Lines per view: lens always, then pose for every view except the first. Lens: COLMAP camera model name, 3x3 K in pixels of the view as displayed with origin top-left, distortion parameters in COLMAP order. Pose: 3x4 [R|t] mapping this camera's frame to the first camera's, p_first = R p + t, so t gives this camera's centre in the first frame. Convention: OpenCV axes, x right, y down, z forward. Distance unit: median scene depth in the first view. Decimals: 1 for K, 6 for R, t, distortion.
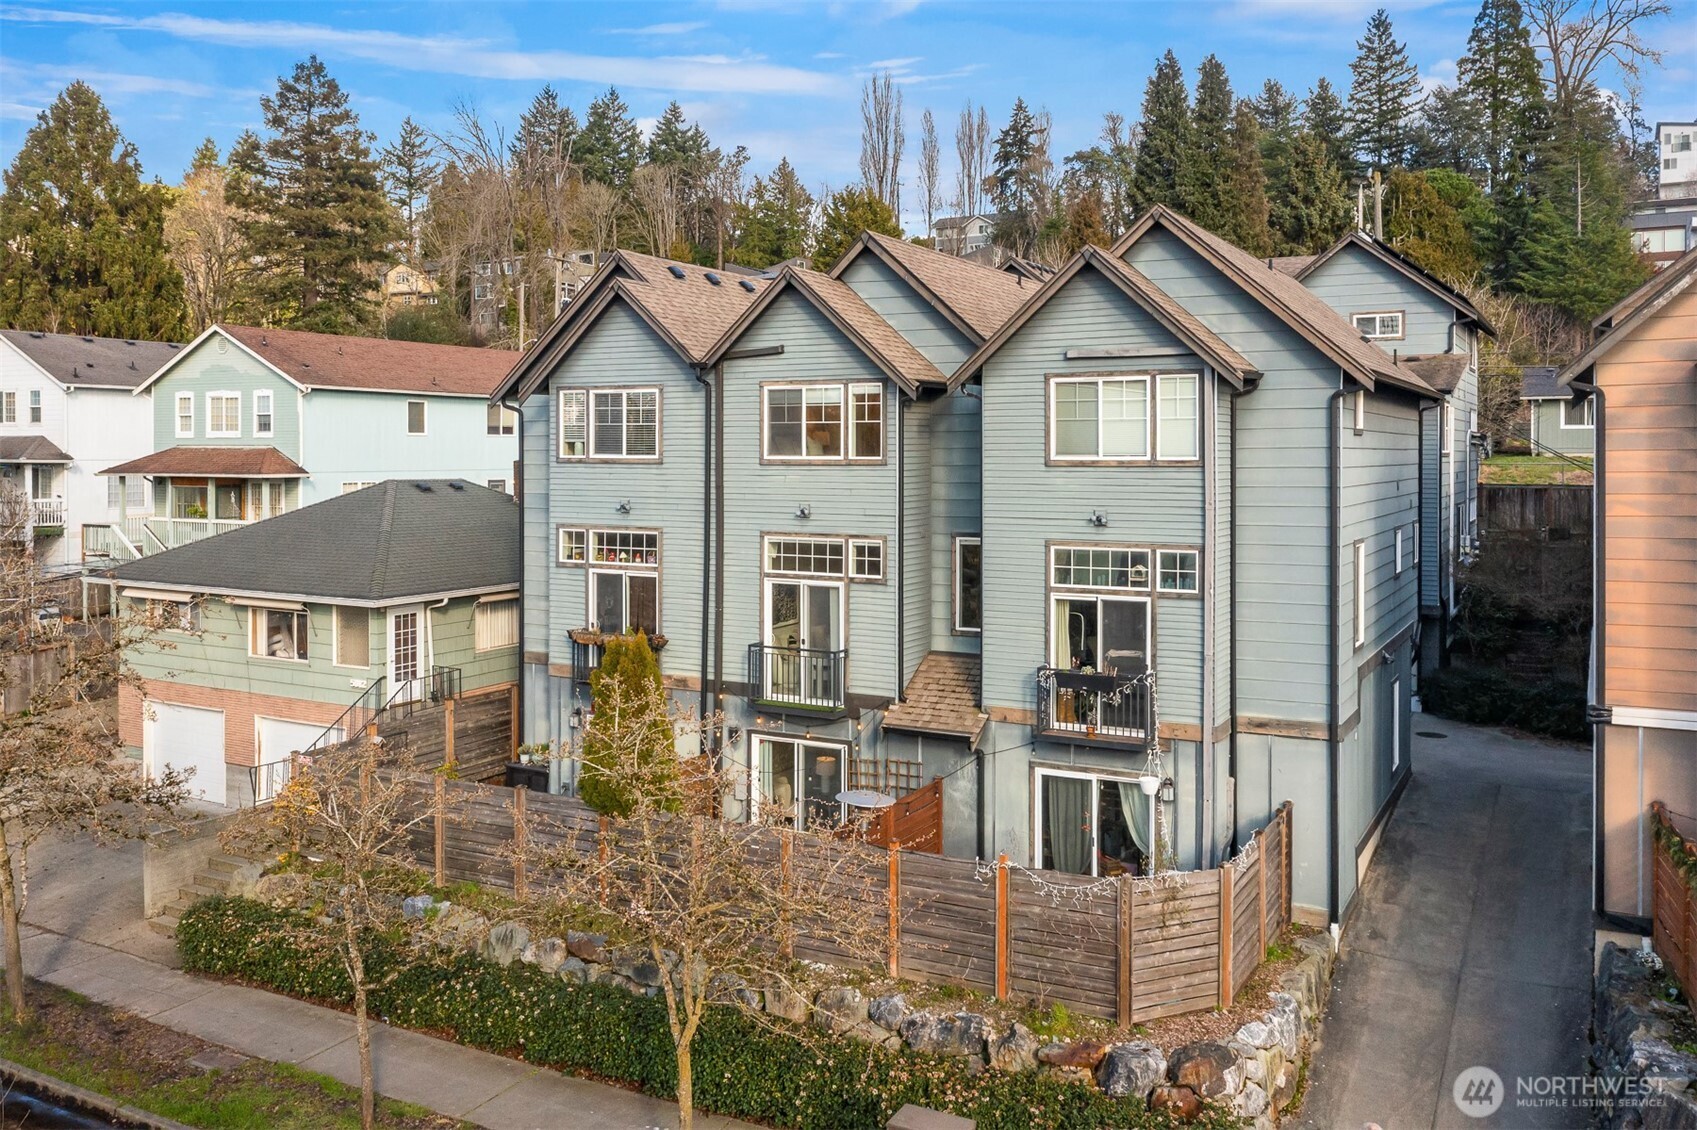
lens RADIAL K [[1316.1, 0, 848.5], [0, 1316.1, 565.0], [0, 0, 1]] dist [0.011928, 0.000683]
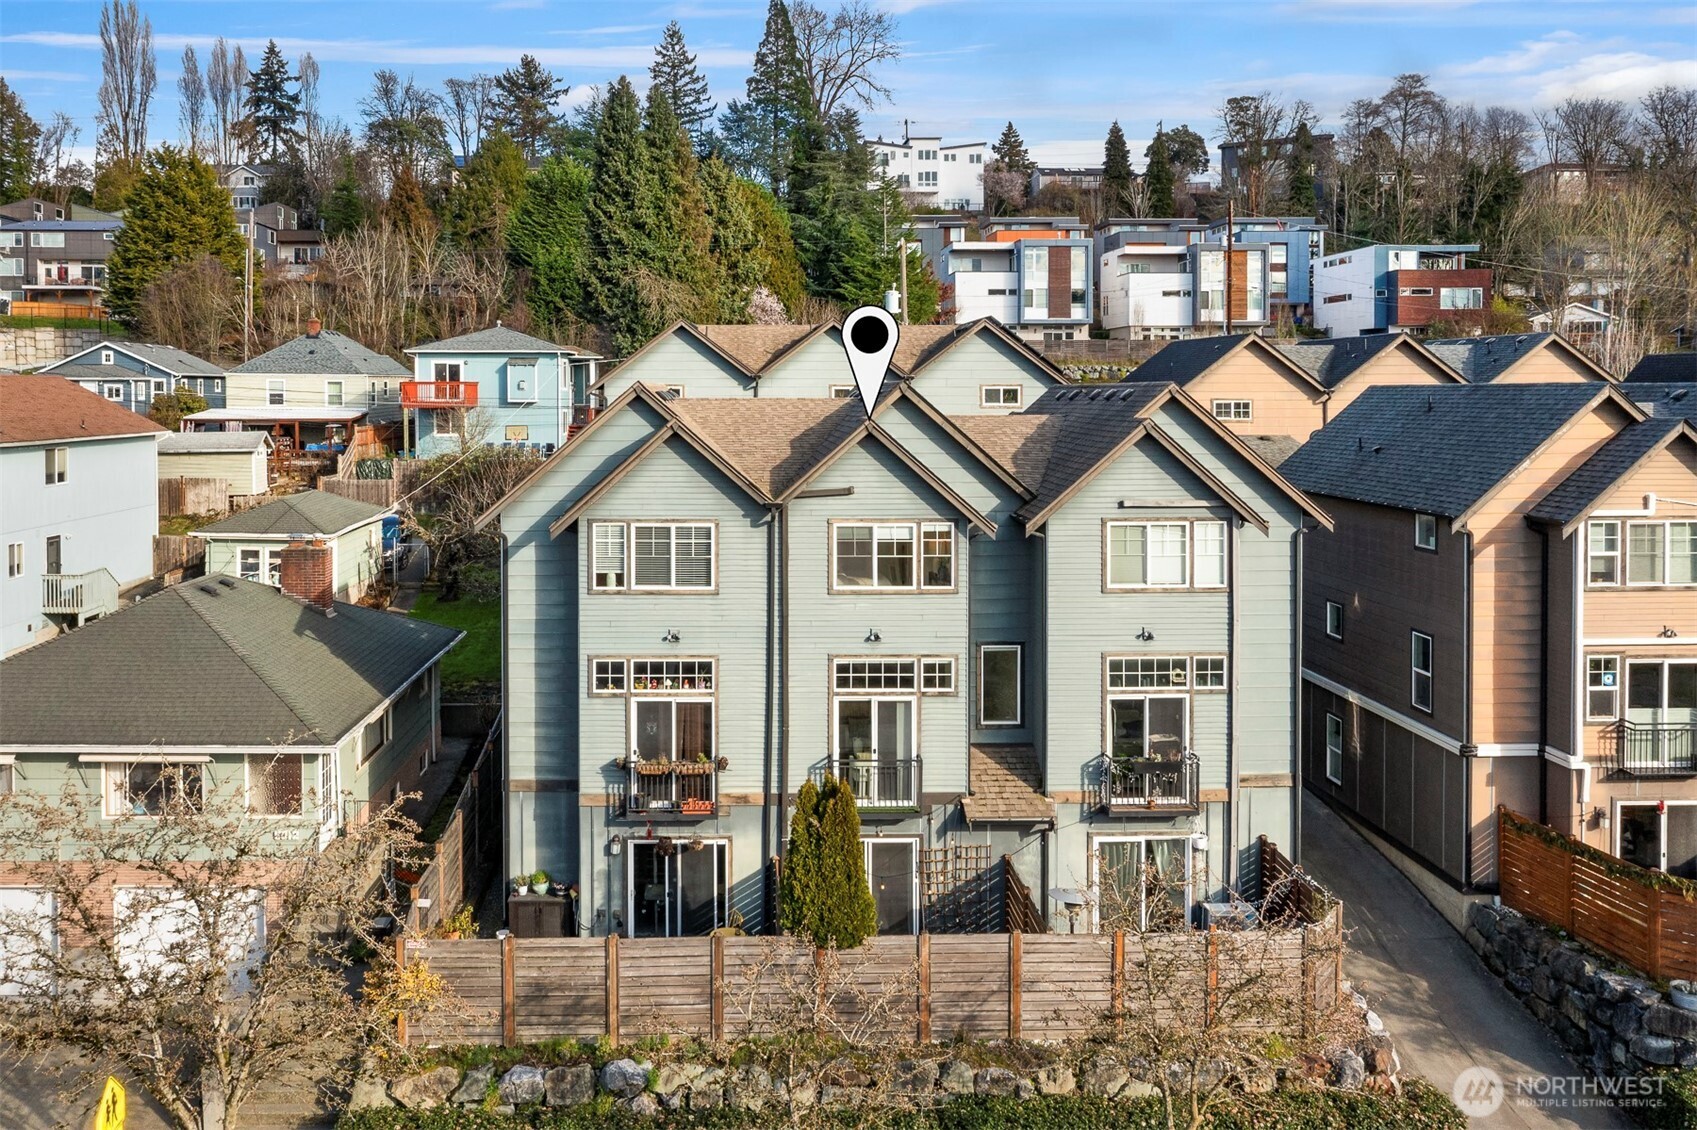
lens RADIAL K [[1282.7, 0, 848.5], [0, 1282.7, 565.0], [0, 0, 1]] dist [0.006364, 0.007419]
pose [[0.876707, -0.054307, 0.477949, -0.573448], [0.044431, 0.998501, 0.031955, -0.137047], [-0.478968, -0.006780, 0.877806, 0.060648]]
